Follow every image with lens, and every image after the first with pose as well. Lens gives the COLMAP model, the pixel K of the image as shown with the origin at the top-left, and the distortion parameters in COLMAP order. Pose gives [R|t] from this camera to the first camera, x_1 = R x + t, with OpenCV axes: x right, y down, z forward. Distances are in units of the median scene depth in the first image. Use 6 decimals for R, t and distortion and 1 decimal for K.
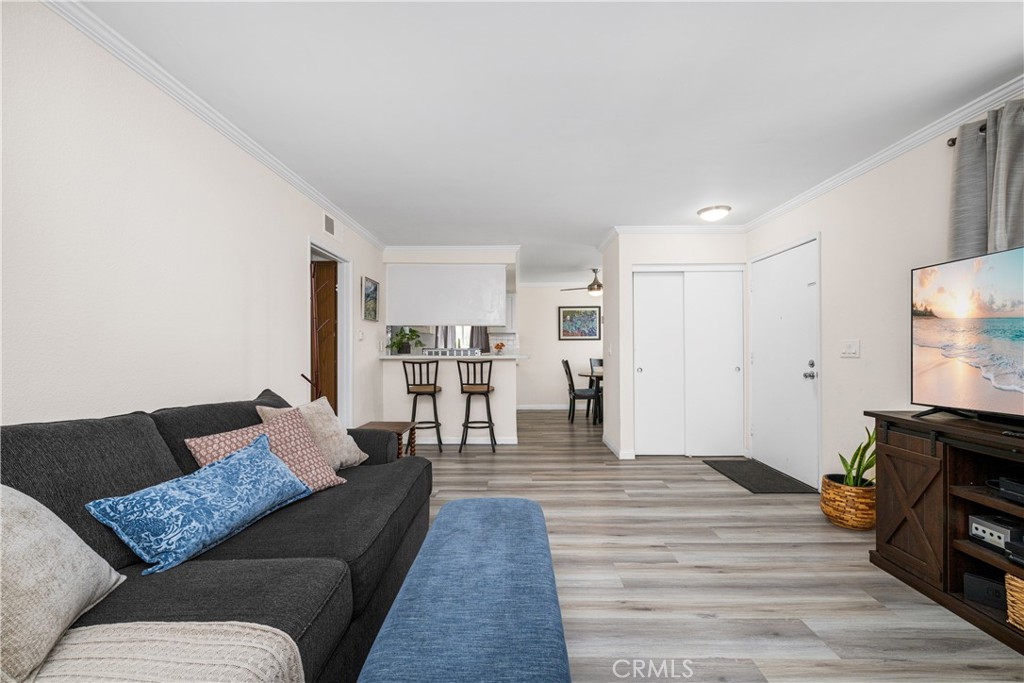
lens RADIAL K [[413.6, 0, 504.8], [0, 413.6, 338.0], [0, 0, 1]] dist [-0.001332, 0.000620]
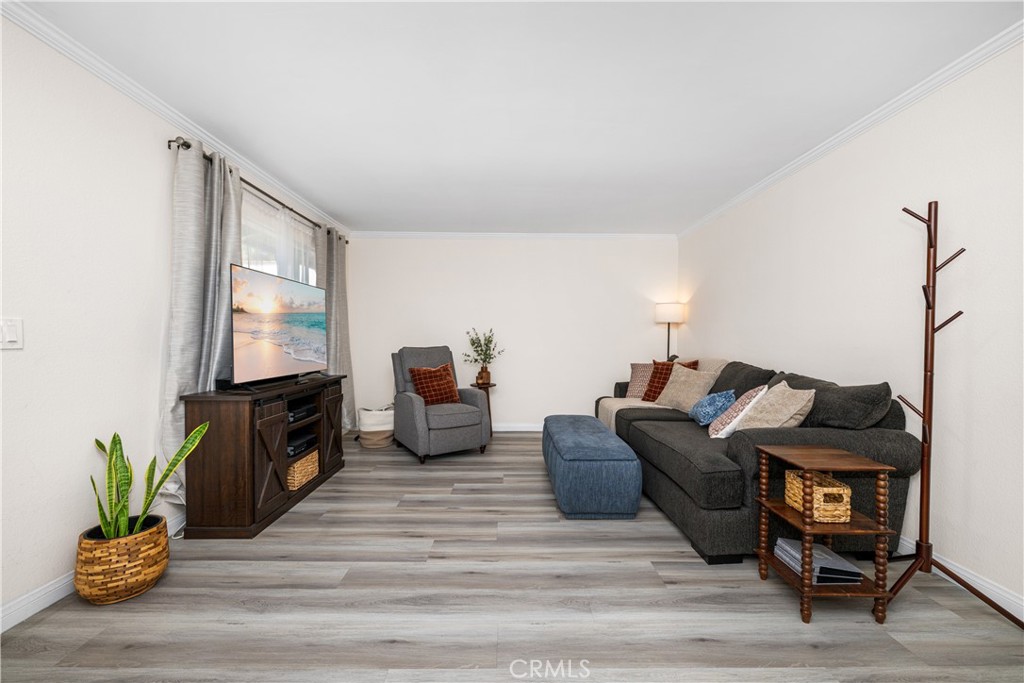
lens RADIAL K [[413.6, 0, 518.3], [0, 413.6, 342.4], [0, 0, 1]] dist [-0.001332, 0.000620]
pose [[-0.999494, 0.003543, -0.031608, 0.287275], [0.003057, 0.999876, 0.015426, 0.036482], [0.031659, 0.015322, -0.999381, 2.437204]]
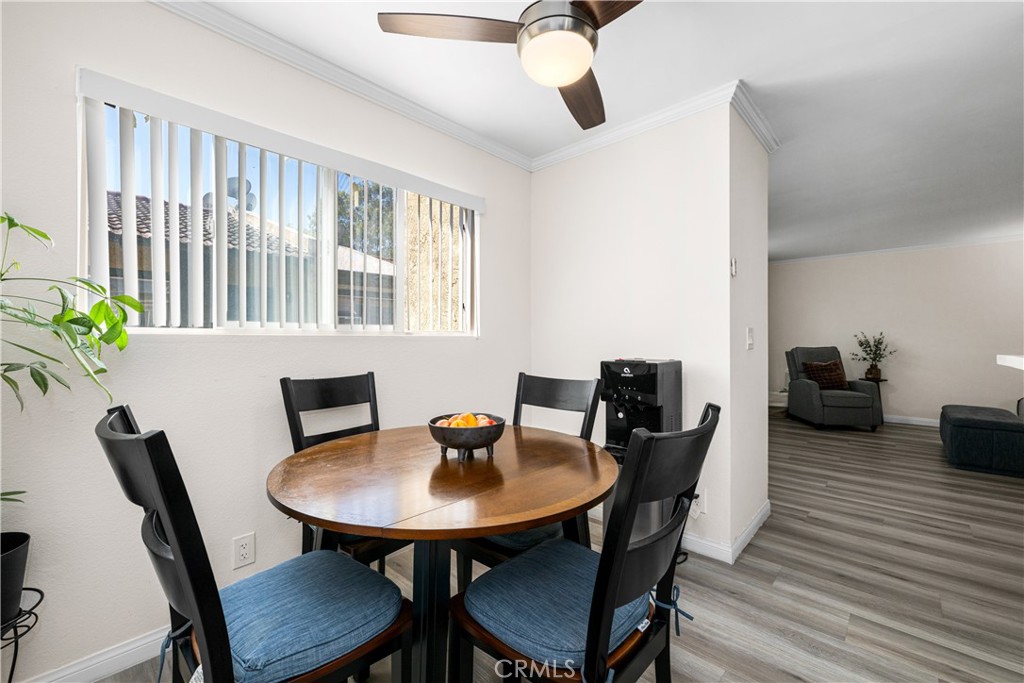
lens RADIAL K [[413.6, 0, 510.1], [0, 413.6, 342.0], [0, 0, 1]] dist [-0.001332, 0.000620]
pose [[-0.724346, 0.006481, 0.689406, 0.262192], [0.012432, 0.999916, 0.003662, 0.019479], [-0.689324, 0.011224, -0.724366, 3.774425]]
